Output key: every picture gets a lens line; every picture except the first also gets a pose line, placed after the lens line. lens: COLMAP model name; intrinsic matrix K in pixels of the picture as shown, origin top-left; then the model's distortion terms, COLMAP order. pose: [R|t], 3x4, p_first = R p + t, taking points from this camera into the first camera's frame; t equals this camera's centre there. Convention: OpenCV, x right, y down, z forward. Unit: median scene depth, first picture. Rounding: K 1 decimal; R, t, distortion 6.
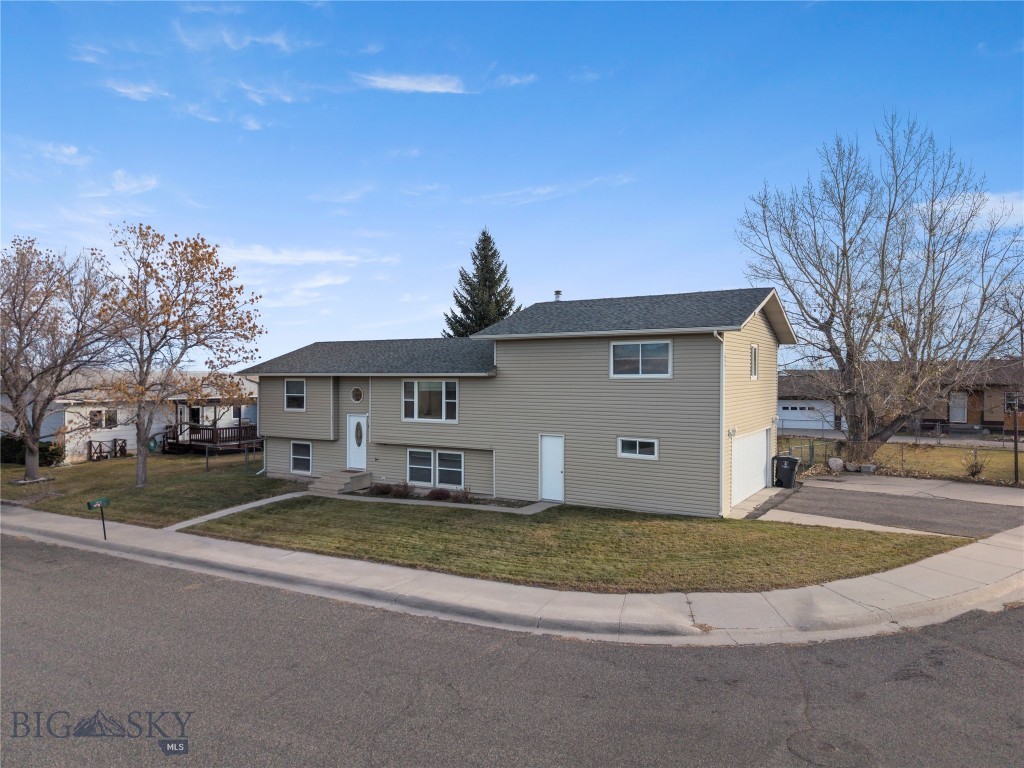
lens RADIAL K [[682.4, 0, 512.0], [0, 682.4, 384.0], [0, 0, 1]] dist [0.041119, -0.048432]
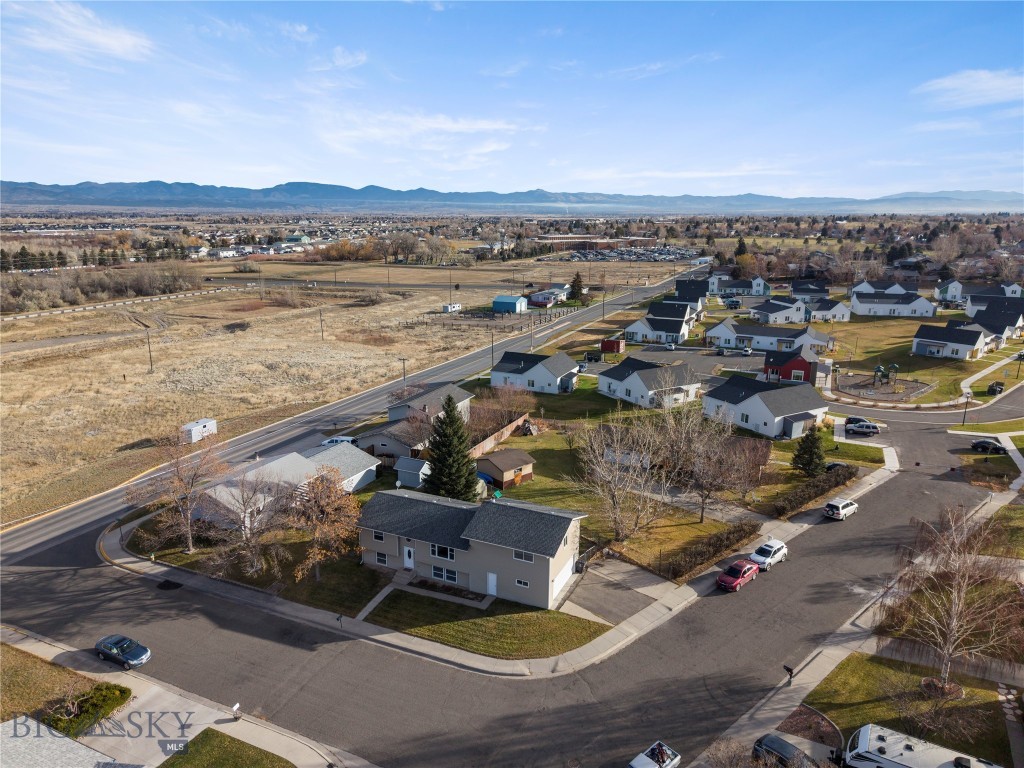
lens RADIAL K [[682.4, 0, 512.0], [0, 682.4, 384.0], [0, 0, 1]] dist [0.041119, -0.048432]
pose [[0.992582, -0.024963, 0.118990, -0.153685], [-0.004421, 0.970635, 0.240515, -1.197975], [-0.121500, -0.239256, 0.963325, -1.332630]]
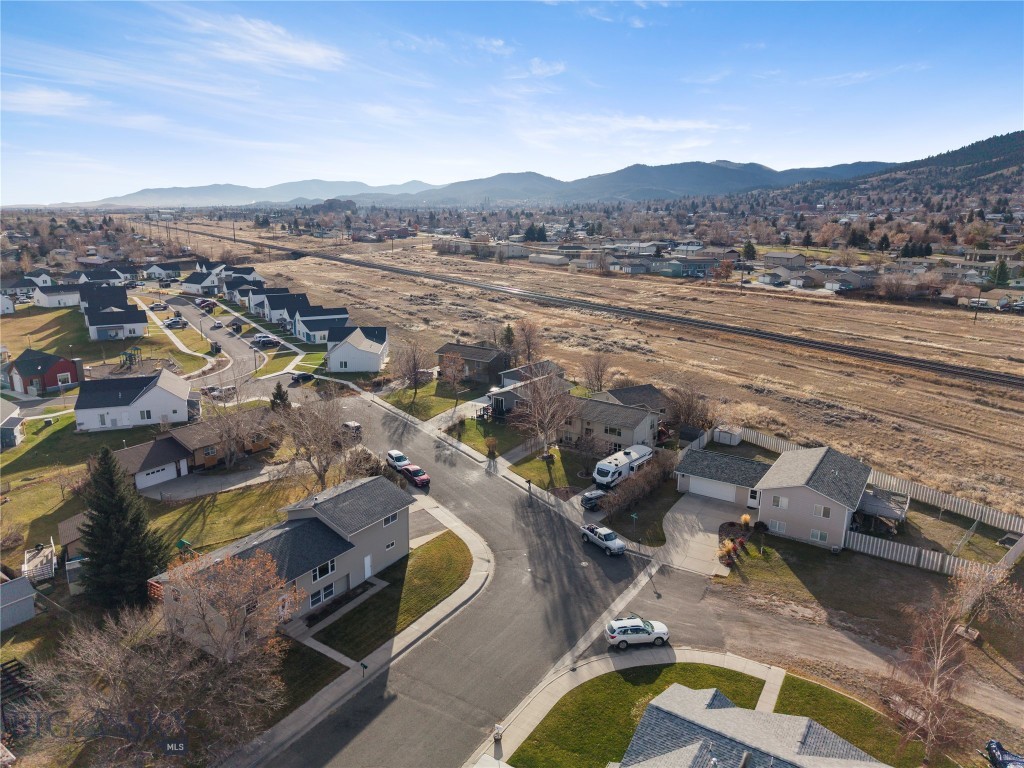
lens RADIAL K [[682.4, 0, 512.0], [0, 682.4, 384.0], [0, 0, 1]] dist [0.041119, -0.048432]
pose [[0.022629, -0.238742, 0.970819, -2.225194], [-0.002898, 0.971048, 0.238865, -1.146195], [-0.999740, -0.008219, 0.021282, 0.329375]]
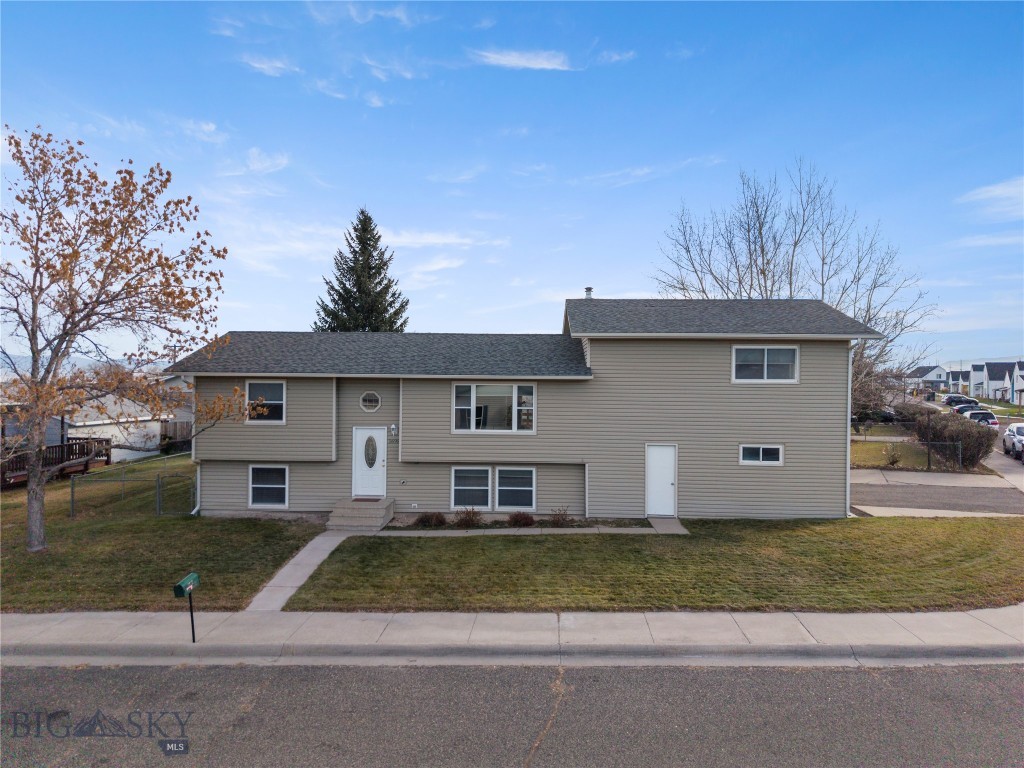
lens RADIAL K [[682.4, 0, 512.0], [0, 682.4, 384.0], [0, 0, 1]] dist [0.041119, -0.048432]
pose [[0.874319, 0.004962, 0.485326, -0.514377], [-0.003822, 0.999987, -0.003338, -0.002375], [-0.485336, 0.001063, 0.874327, 0.262759]]
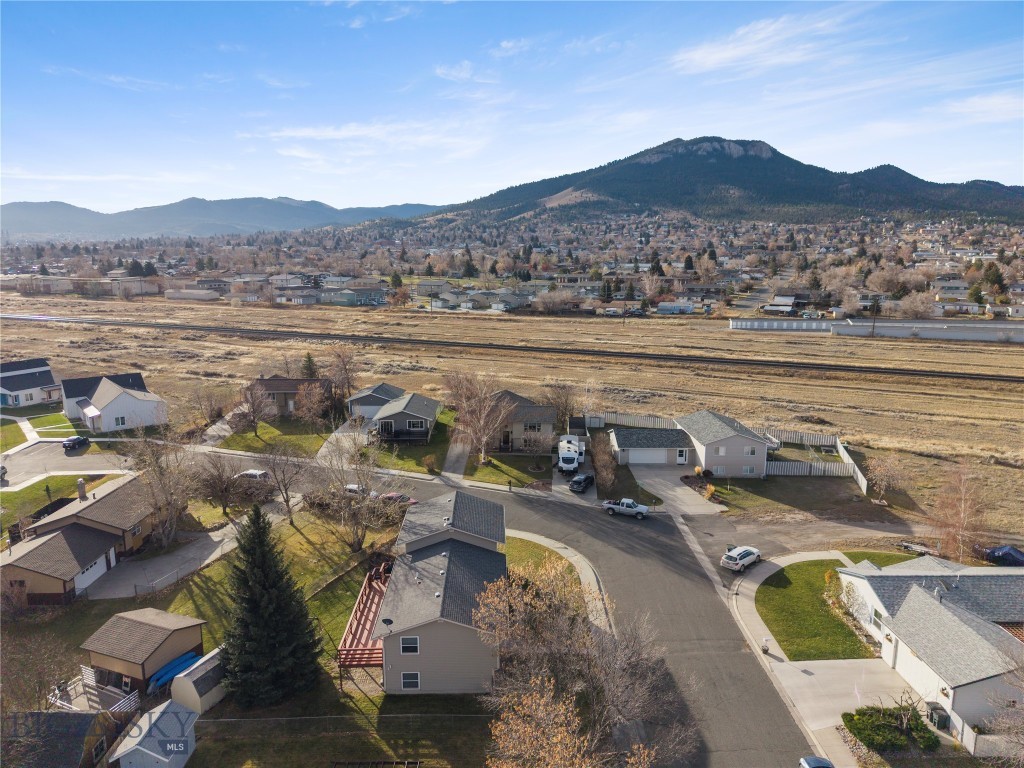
lens RADIAL K [[682.4, 0, 512.0], [0, 682.4, 384.0], [0, 0, 1]] dist [0.041119, -0.048432]
pose [[-0.548103, -0.157040, 0.821536, -1.915257], [0.004110, 0.981698, 0.190398, -1.055593], [-0.836401, 0.107734, -0.537427, 2.129890]]
